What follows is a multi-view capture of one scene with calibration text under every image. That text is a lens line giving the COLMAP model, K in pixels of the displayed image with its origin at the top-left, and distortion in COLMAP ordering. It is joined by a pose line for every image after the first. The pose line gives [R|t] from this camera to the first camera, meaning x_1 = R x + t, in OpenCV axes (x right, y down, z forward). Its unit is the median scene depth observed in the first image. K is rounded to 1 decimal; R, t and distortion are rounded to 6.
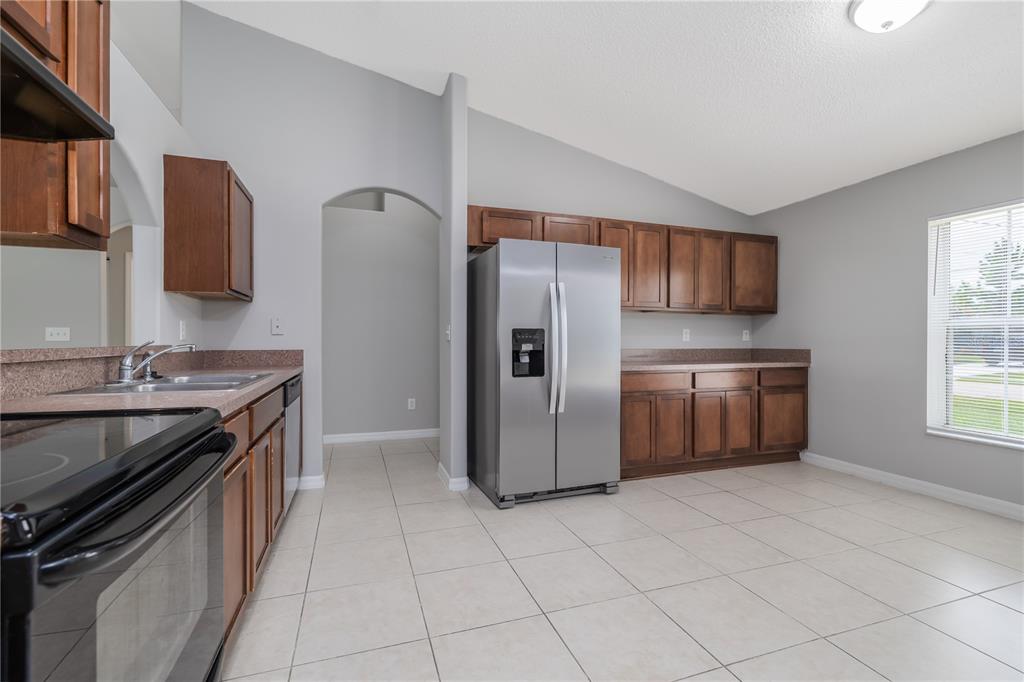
lens RADIAL K [[440.0, 0, 508.2], [0, 440.0, 345.0], [0, 0, 1]] dist [0.003821, -0.000501]
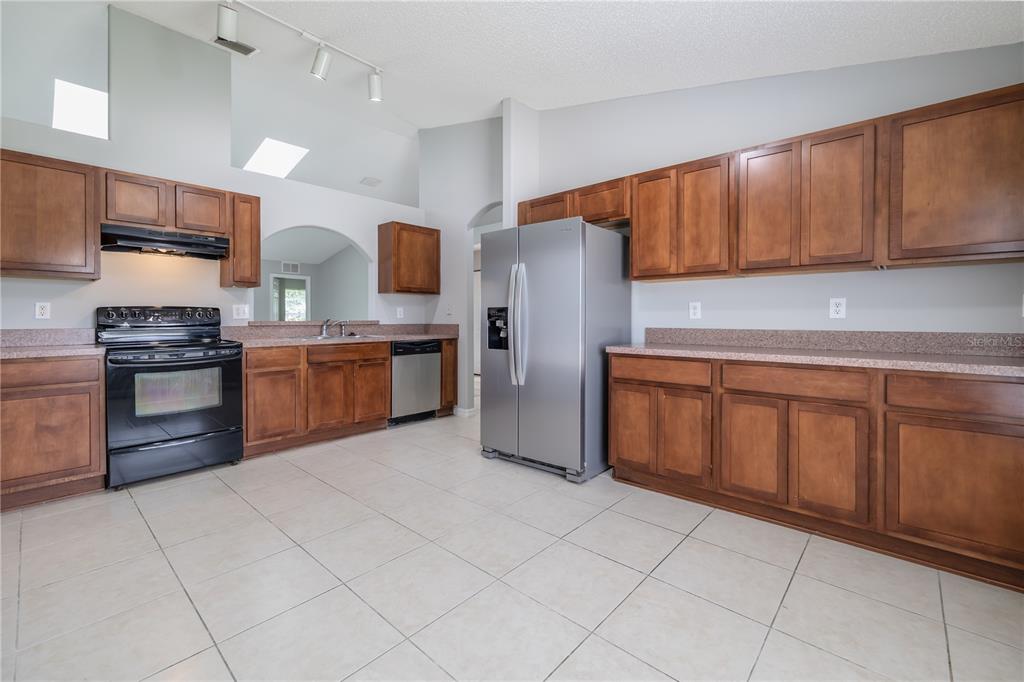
lens RADIAL K [[440.0, 0, 499.7], [0, 440.0, 324.9], [0, 0, 1]] dist [0.003821, -0.000501]
pose [[0.479708, 0.014560, -0.877307, 0.814315], [-0.003387, 0.999886, 0.014742, -0.007487], [0.877422, -0.004101, 0.479702, 0.349036]]
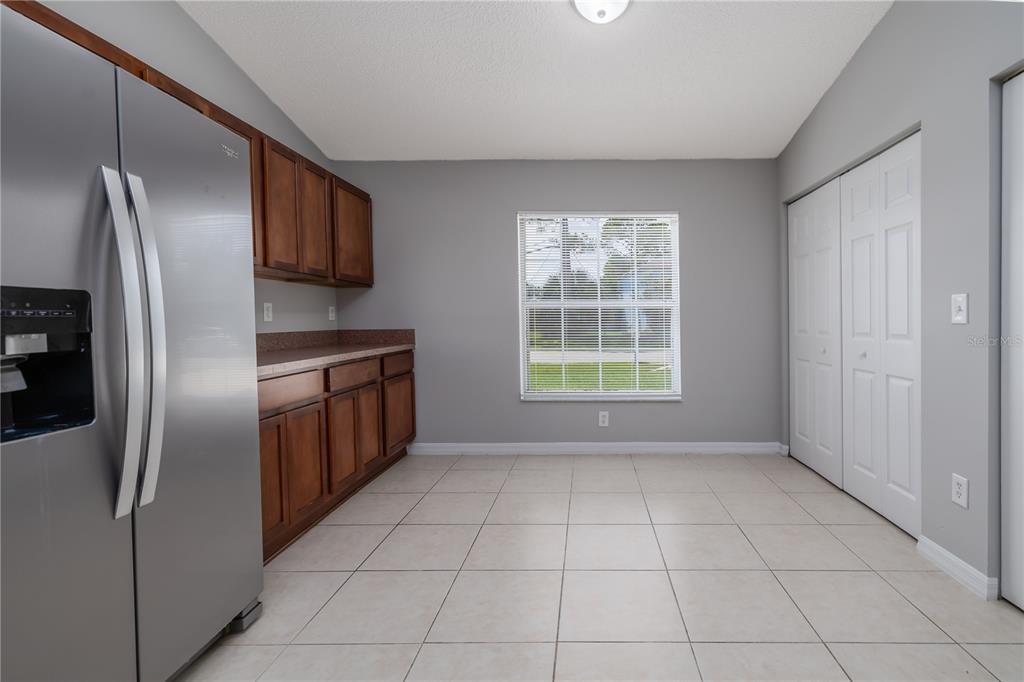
lens RADIAL K [[467.6, 0, 571.7], [0, 467.6, 330.1], [0, 0, 1]] dist [0.003198, 0.000242]
pose [[0.332331, -0.027187, 0.942771, -0.116938], [0.015718, 0.999605, 0.023285, -0.005935], [-0.943032, 0.007080, 0.332627, 0.392753]]
